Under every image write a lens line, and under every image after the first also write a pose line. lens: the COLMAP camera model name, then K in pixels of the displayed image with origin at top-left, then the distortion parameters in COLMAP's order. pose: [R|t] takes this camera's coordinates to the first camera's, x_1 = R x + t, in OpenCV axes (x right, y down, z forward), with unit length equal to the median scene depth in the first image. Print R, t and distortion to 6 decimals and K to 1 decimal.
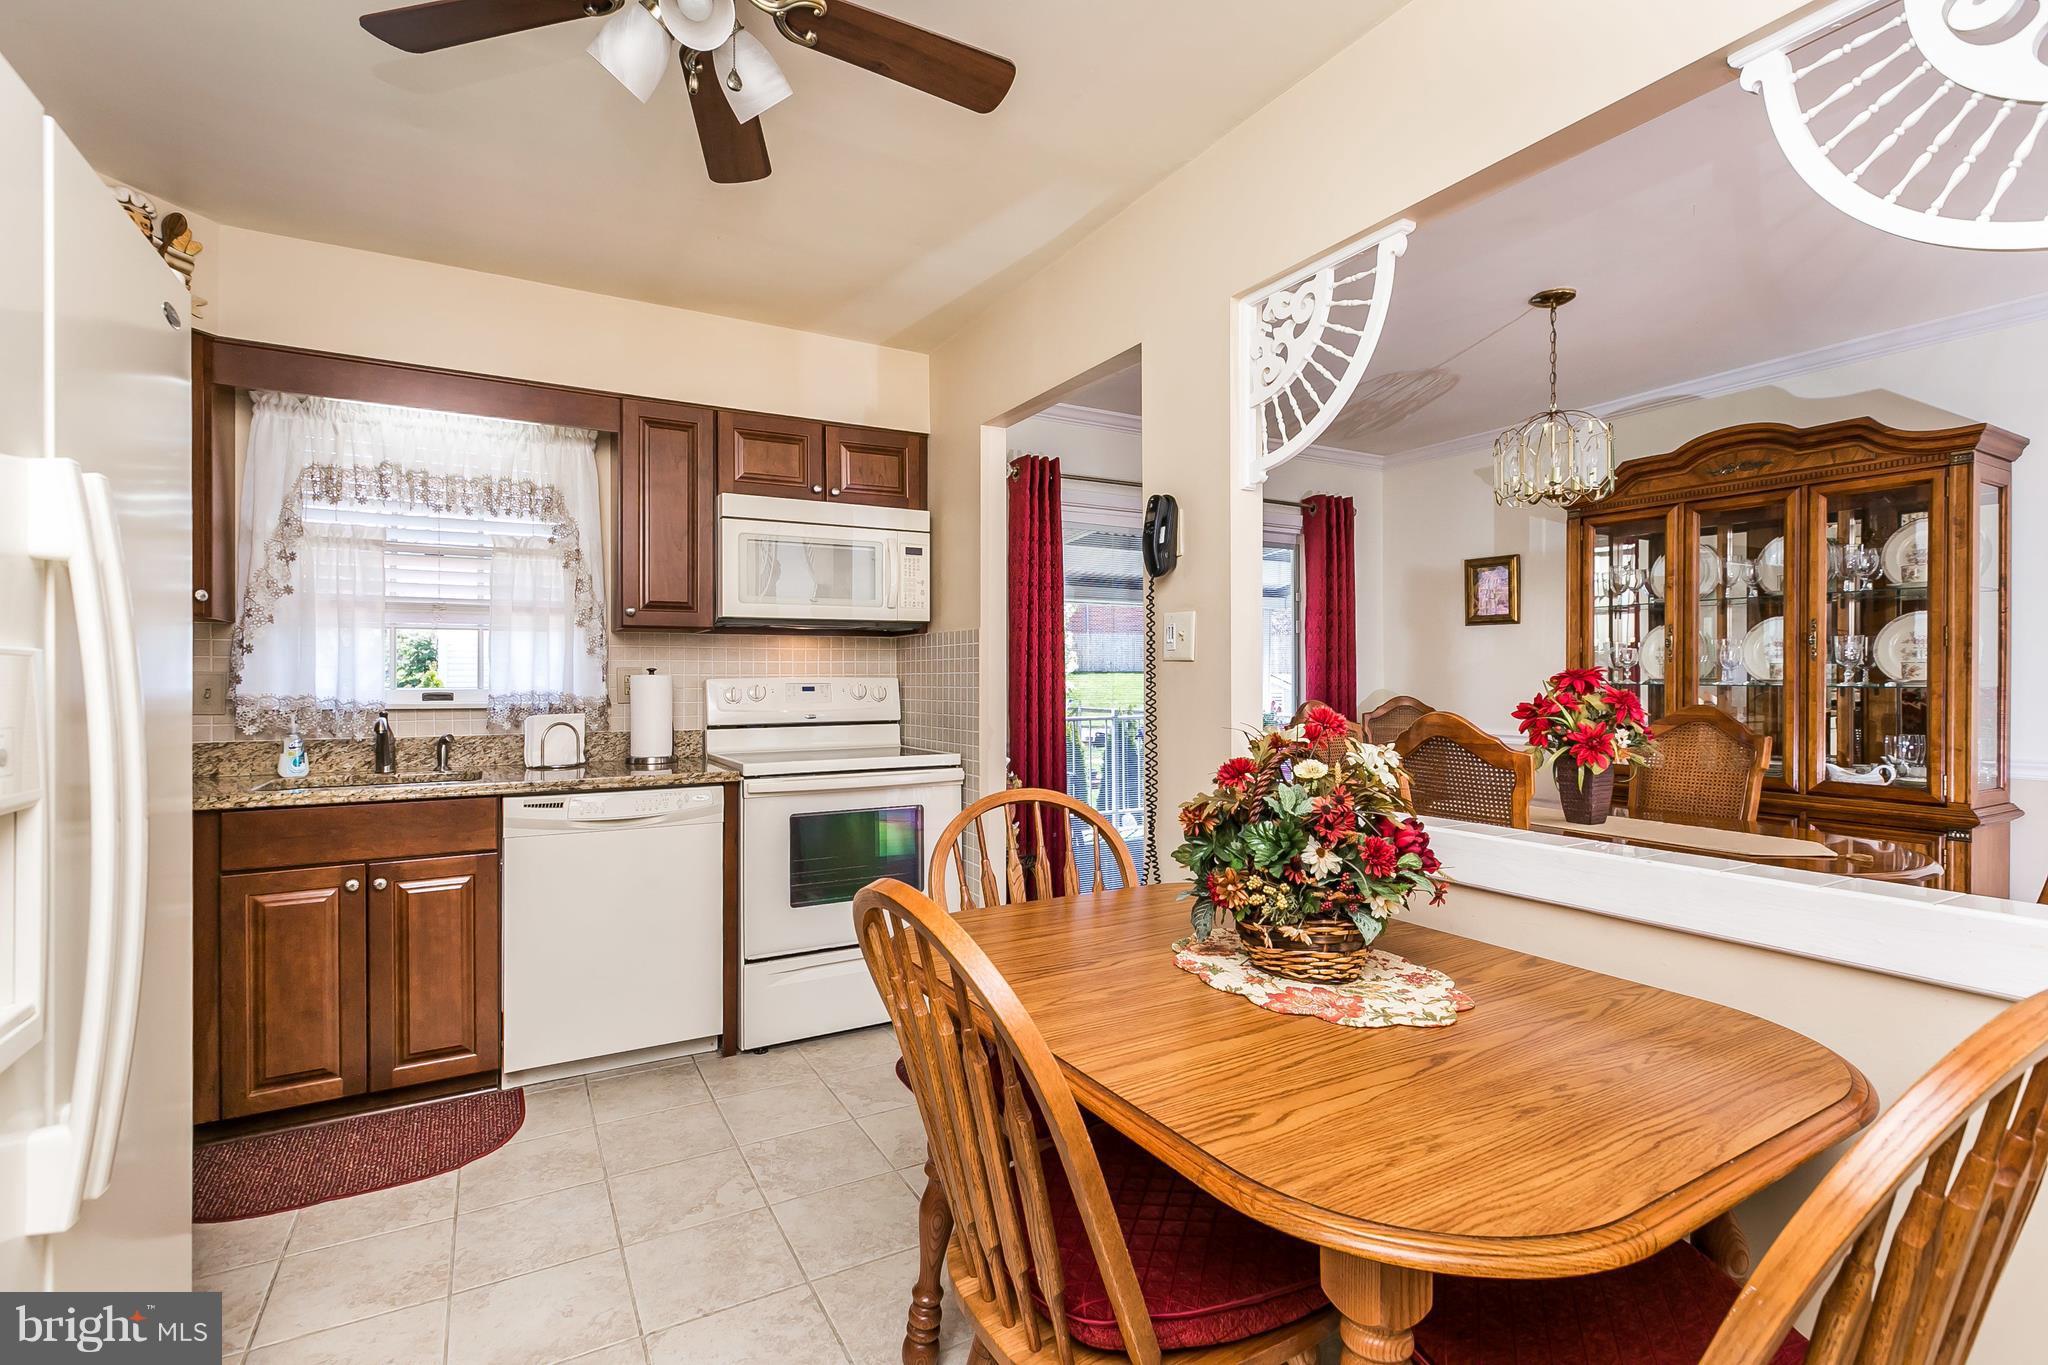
lens RADIAL K [[937.2, 0, 1021.4], [0, 937.2, 673.5], [0, 0, 1]] dist [0.000896, 0.000237]
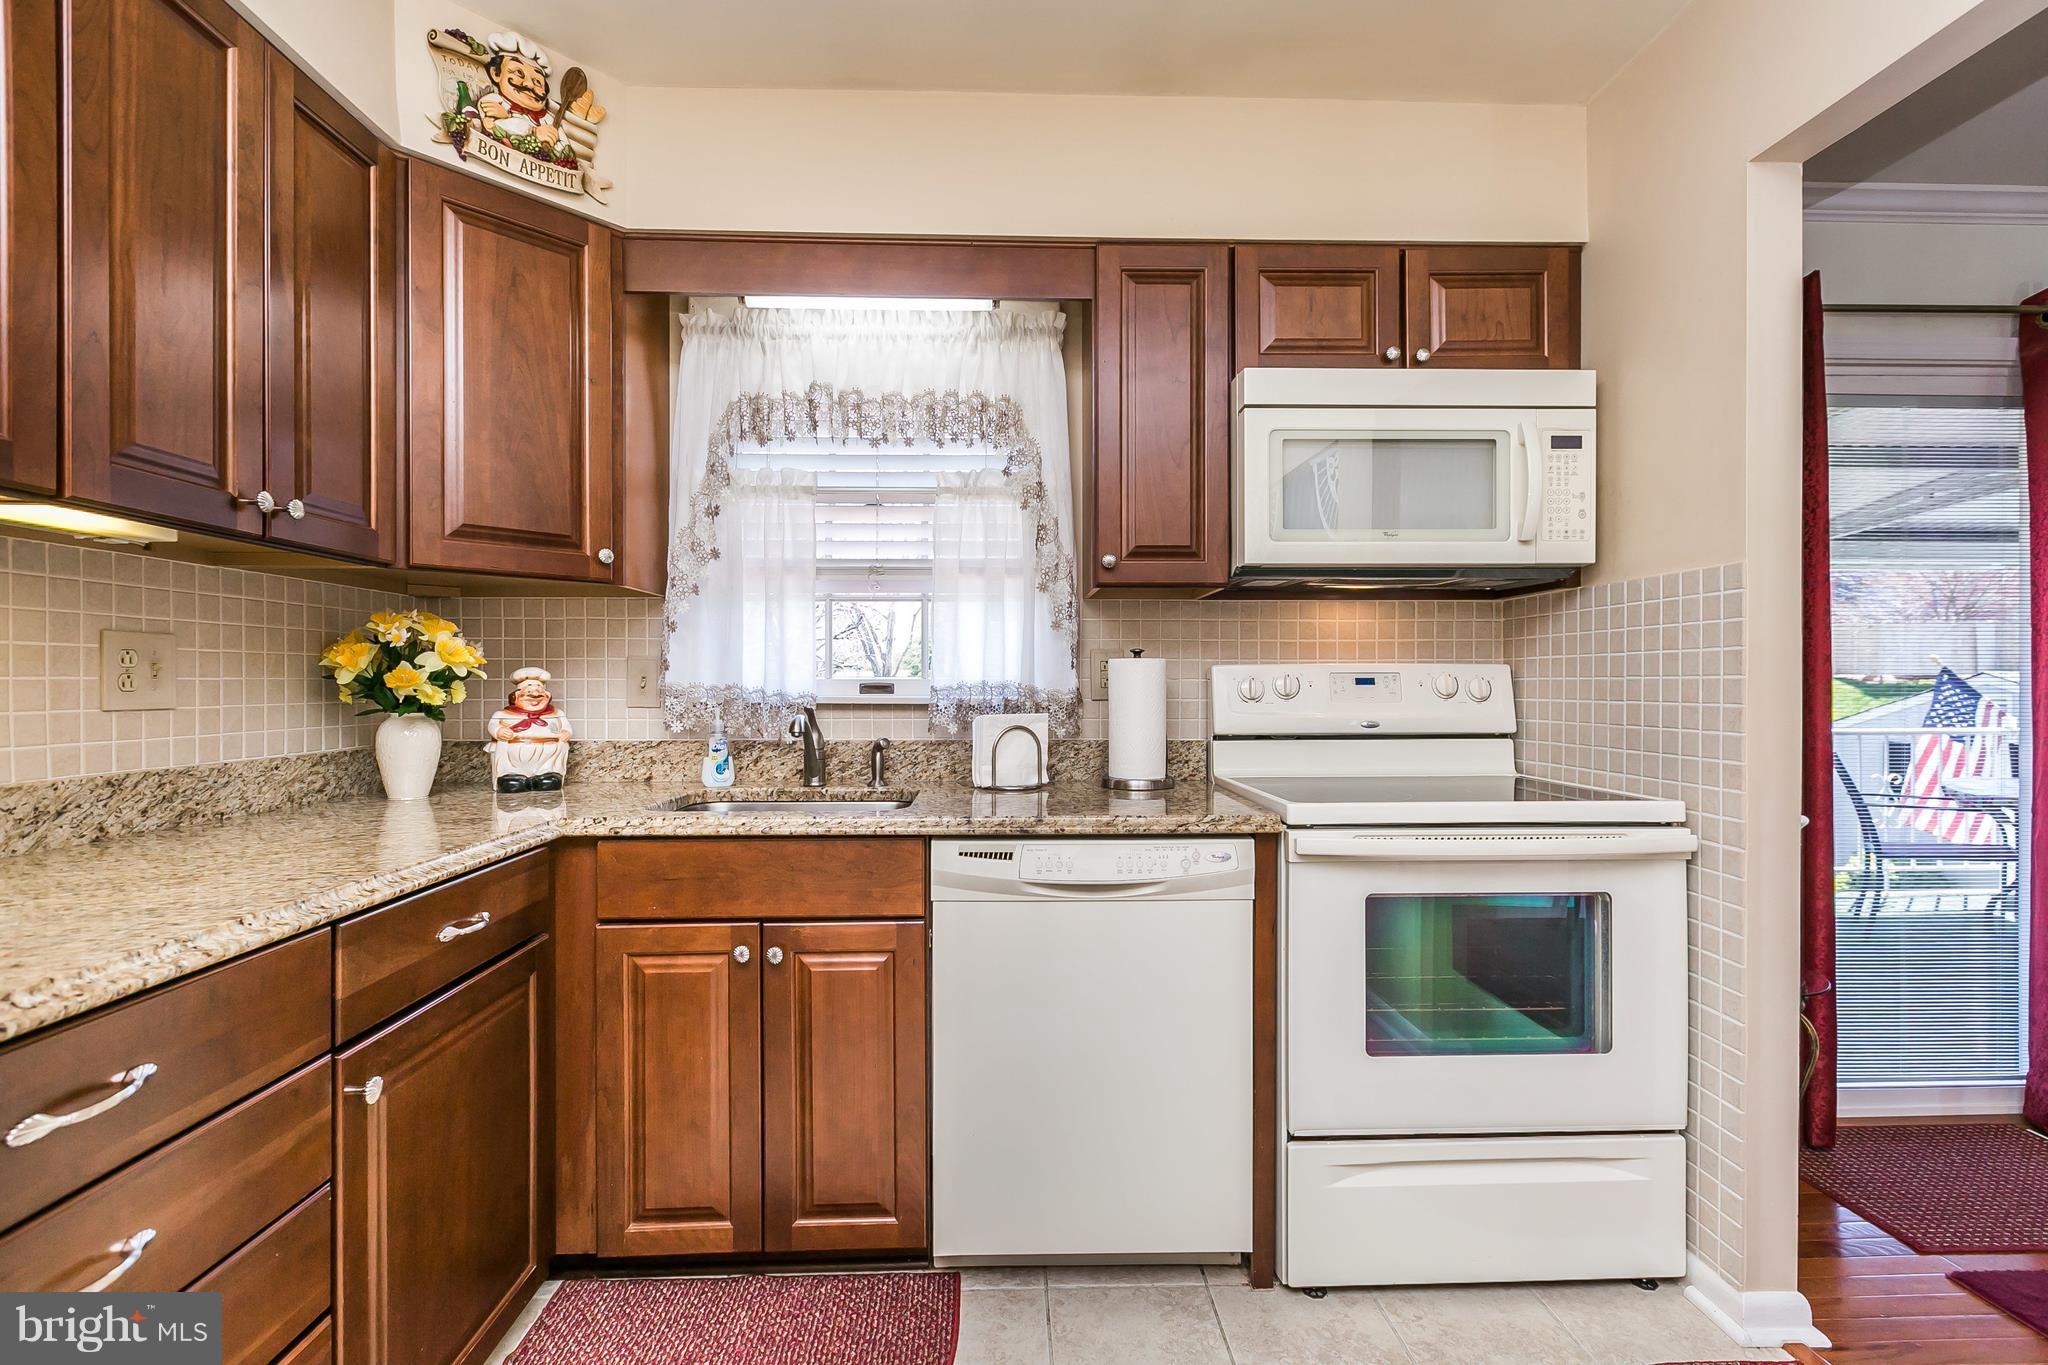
lens RADIAL K [[925.0, 0, 1024.0], [0, 925.0, 682.5], [0, 0, 1]] dist [-0.000115, -0.000433]
pose [[0.887791, 0.003173, -0.460237, -0.168359], [0.000426, 0.999970, 0.007716, 0.014403], [0.460248, -0.007046, 0.887763, 0.389264]]
